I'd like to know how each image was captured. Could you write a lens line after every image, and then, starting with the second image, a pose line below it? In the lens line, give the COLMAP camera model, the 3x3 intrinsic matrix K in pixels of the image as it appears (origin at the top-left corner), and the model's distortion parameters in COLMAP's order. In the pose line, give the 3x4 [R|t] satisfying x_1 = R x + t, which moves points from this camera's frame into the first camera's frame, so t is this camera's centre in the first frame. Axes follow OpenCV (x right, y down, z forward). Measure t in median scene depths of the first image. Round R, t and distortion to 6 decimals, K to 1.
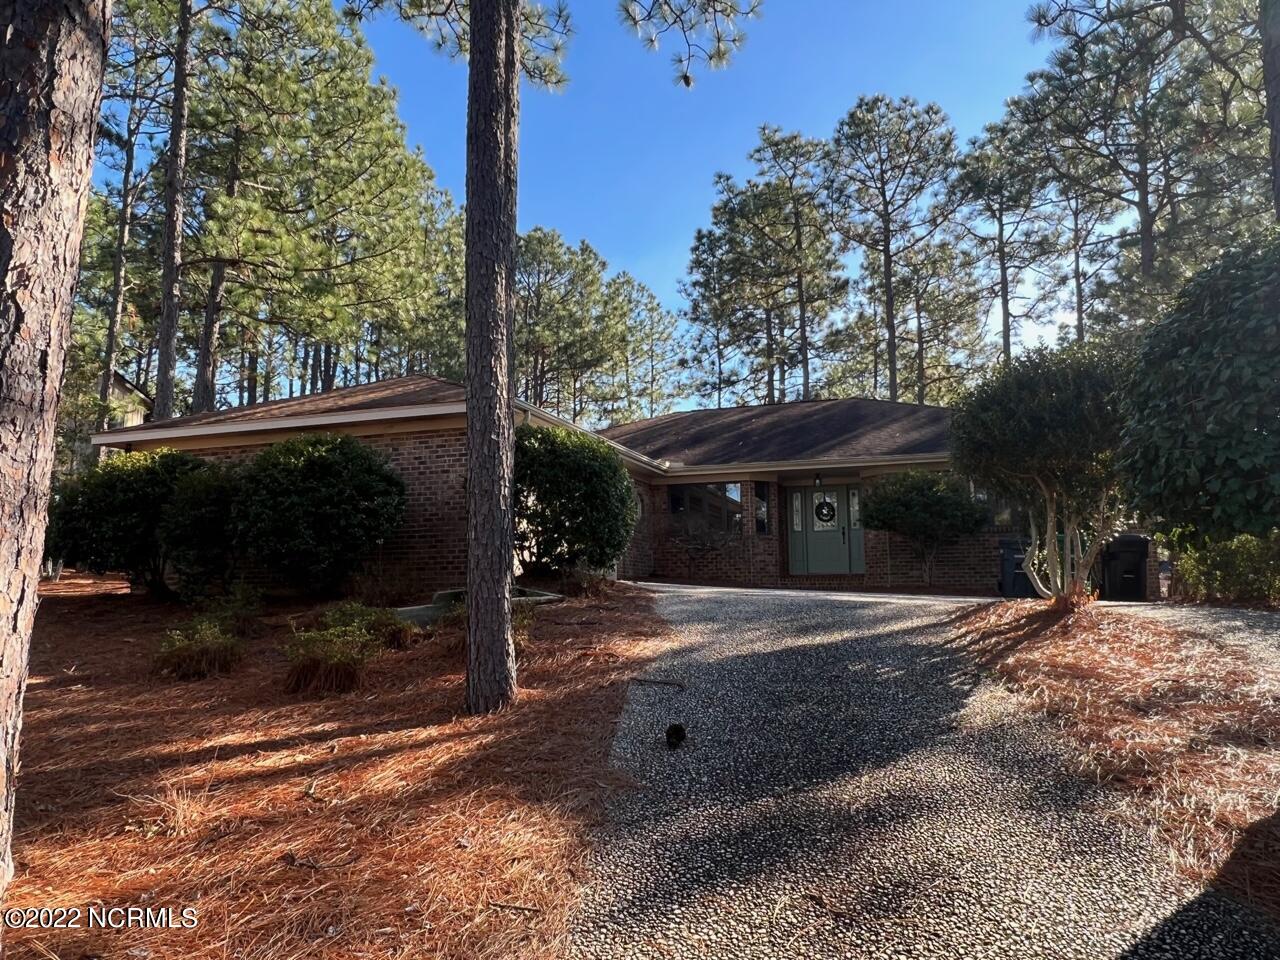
lens RADIAL K [[876.4, 0, 637.3], [0, 876.4, 481.4], [0, 0, 1]] dist [-0.010149, -0.001932]
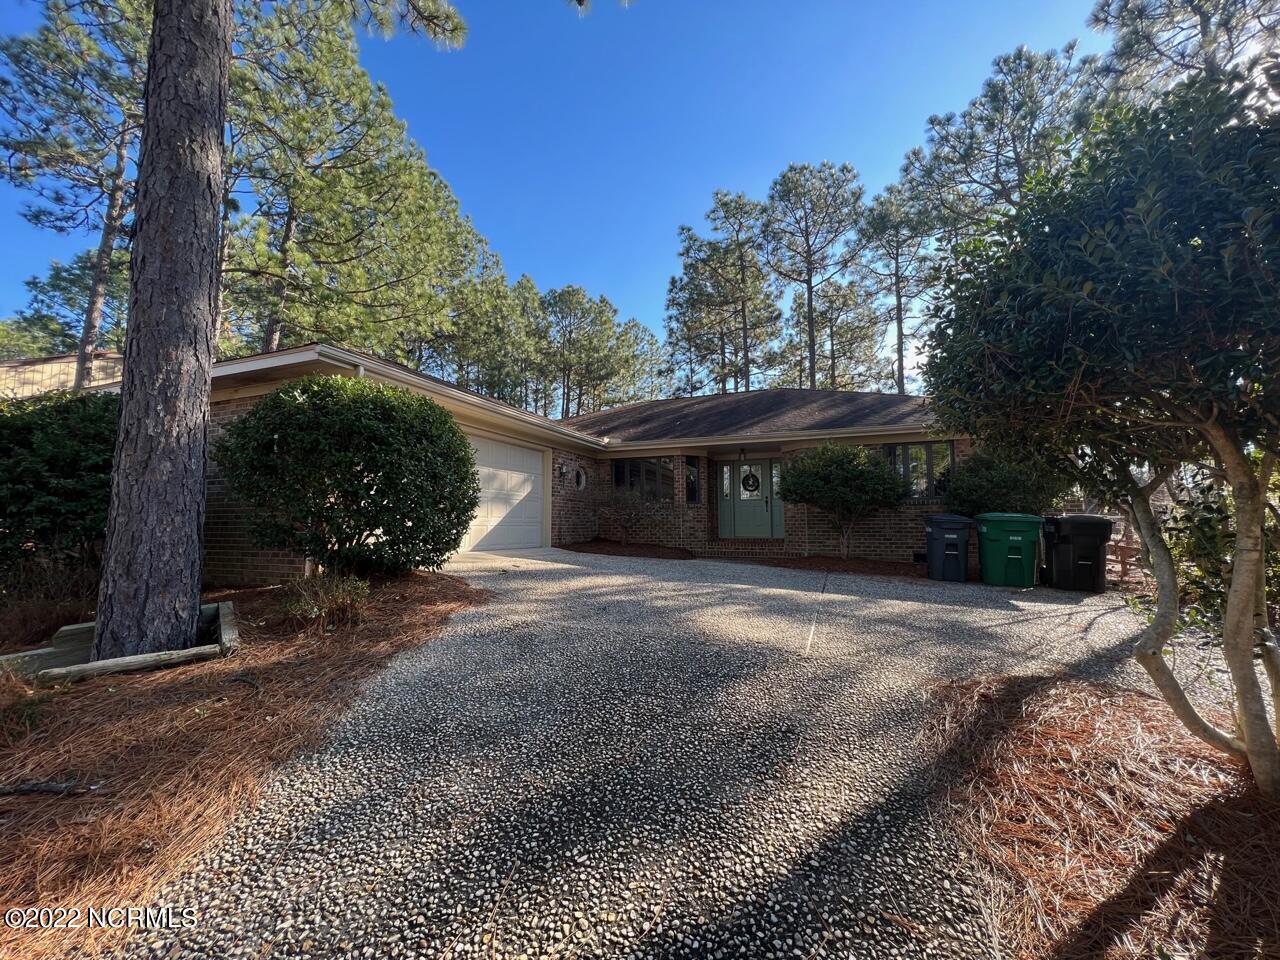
lens RADIAL K [[514.4, 0, 638.5], [0, 514.4, 474.7], [0, 0, 1]] dist [0.000911, 0.000065]
pose [[0.999146, 0.001908, -0.041271, 0.055987], [-0.000626, 0.999517, 0.031059, 0.002182], [0.041310, -0.031006, 0.998665, 0.190415]]
